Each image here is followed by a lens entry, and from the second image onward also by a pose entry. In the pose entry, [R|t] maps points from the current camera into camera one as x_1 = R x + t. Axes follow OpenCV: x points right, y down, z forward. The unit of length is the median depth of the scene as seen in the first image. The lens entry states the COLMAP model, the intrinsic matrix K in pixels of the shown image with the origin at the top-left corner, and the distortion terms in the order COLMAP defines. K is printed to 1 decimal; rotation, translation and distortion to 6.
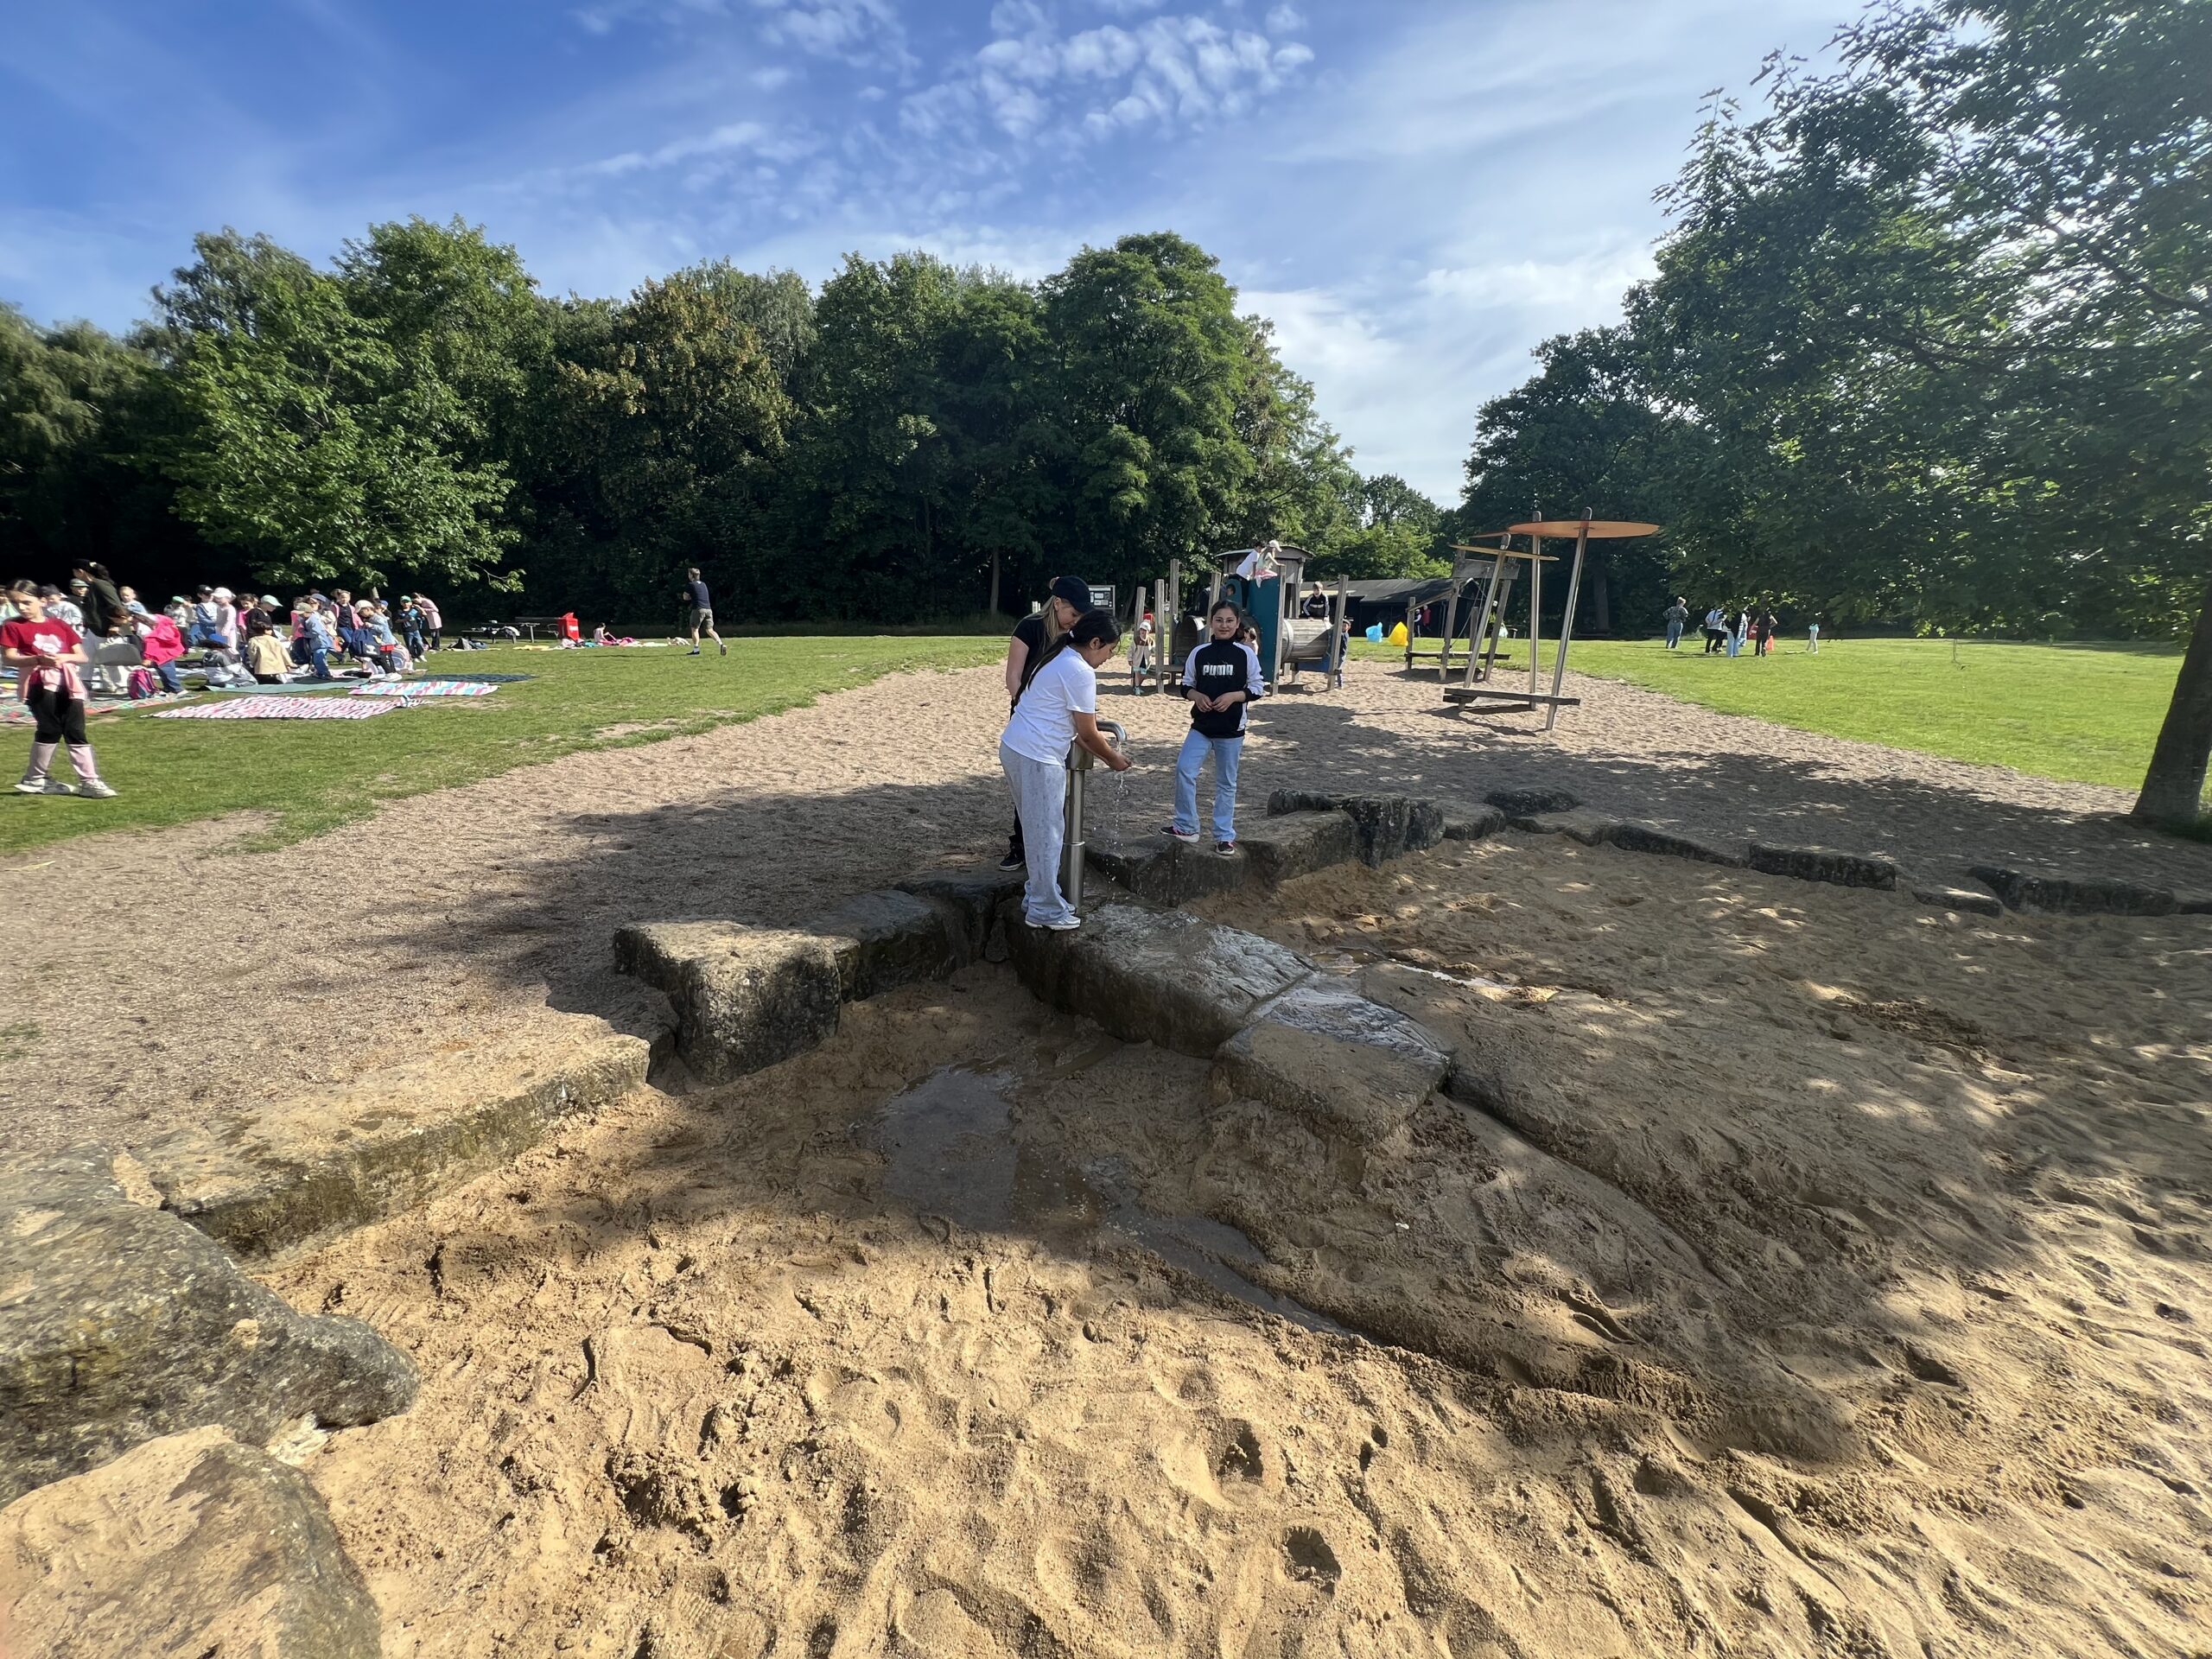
lens RADIAL K [[892.1, 0, 1107.1], [0, 892.1, 826.2], [0, 0, 1]] dist [0.004278, 0.000642]
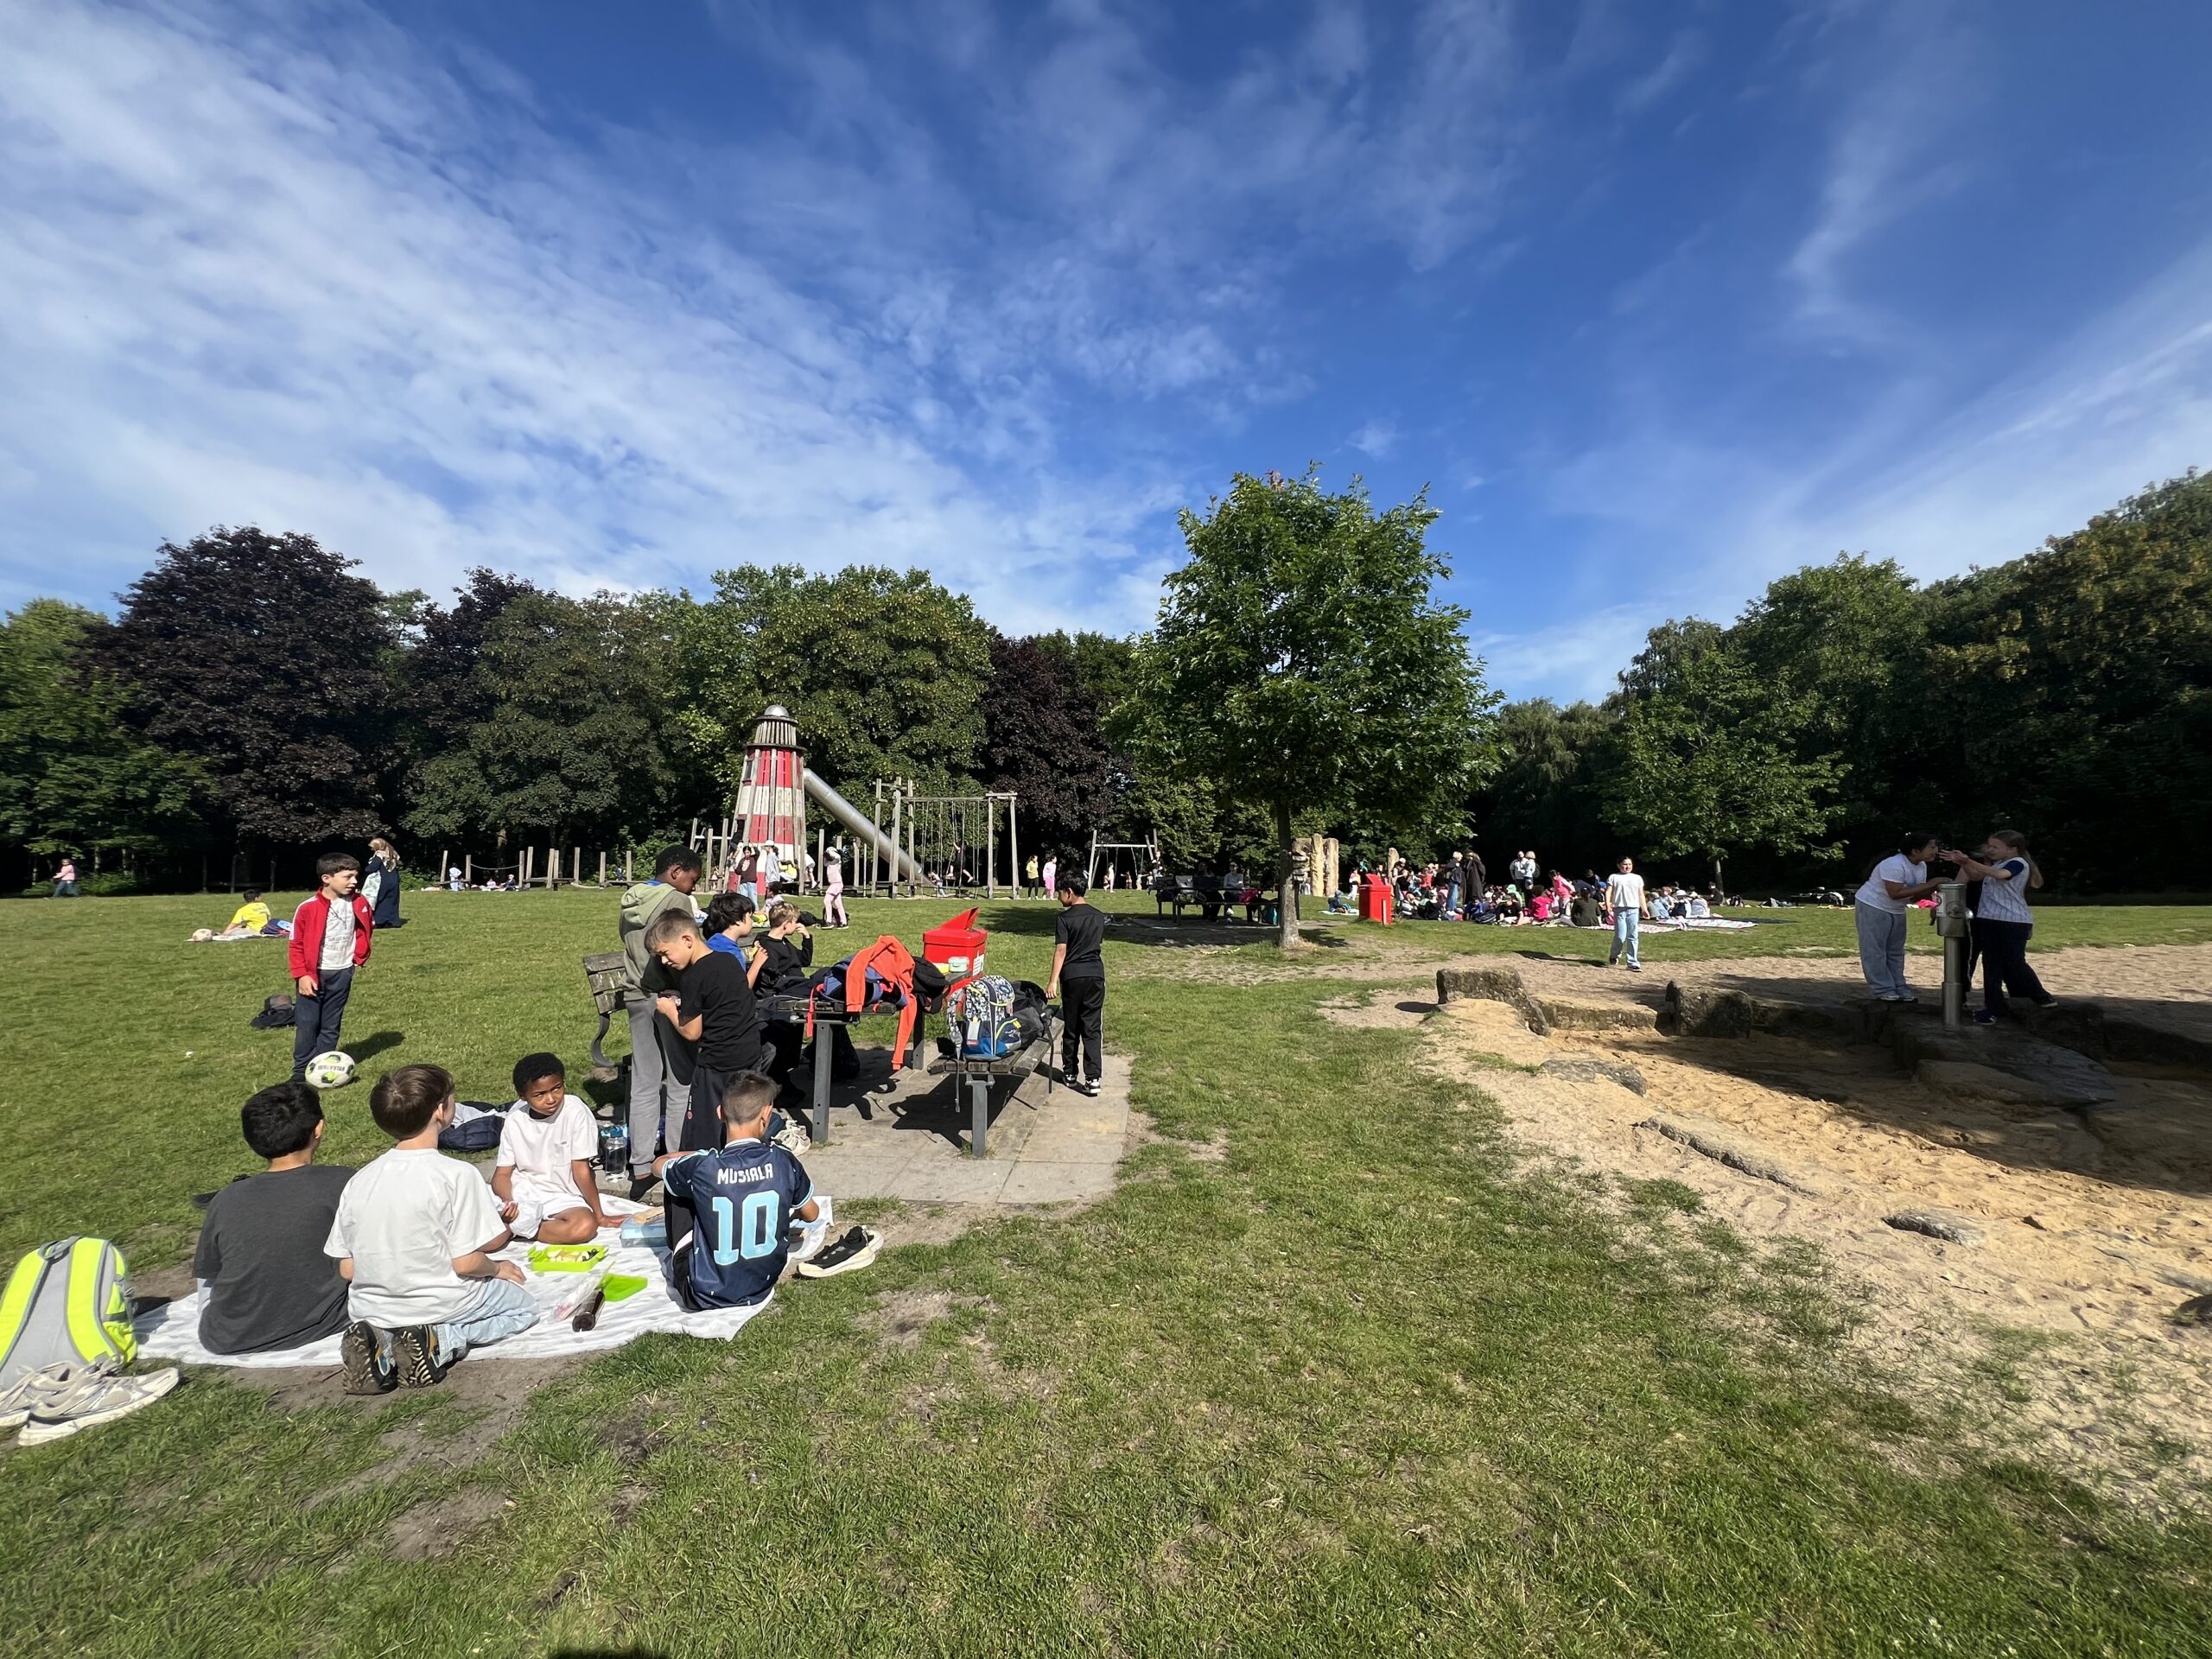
lens RADIAL K [[892.1, 0, 1105.1], [0, 892.1, 836.0], [0, 0, 1]] dist [0.004278, 0.000642]
pose [[0.270089, -0.061618, -0.960862, 0.157603], [-0.222176, 0.967029, -0.124465, 0.048481], [0.936851, 0.247097, 0.247494, -0.134534]]
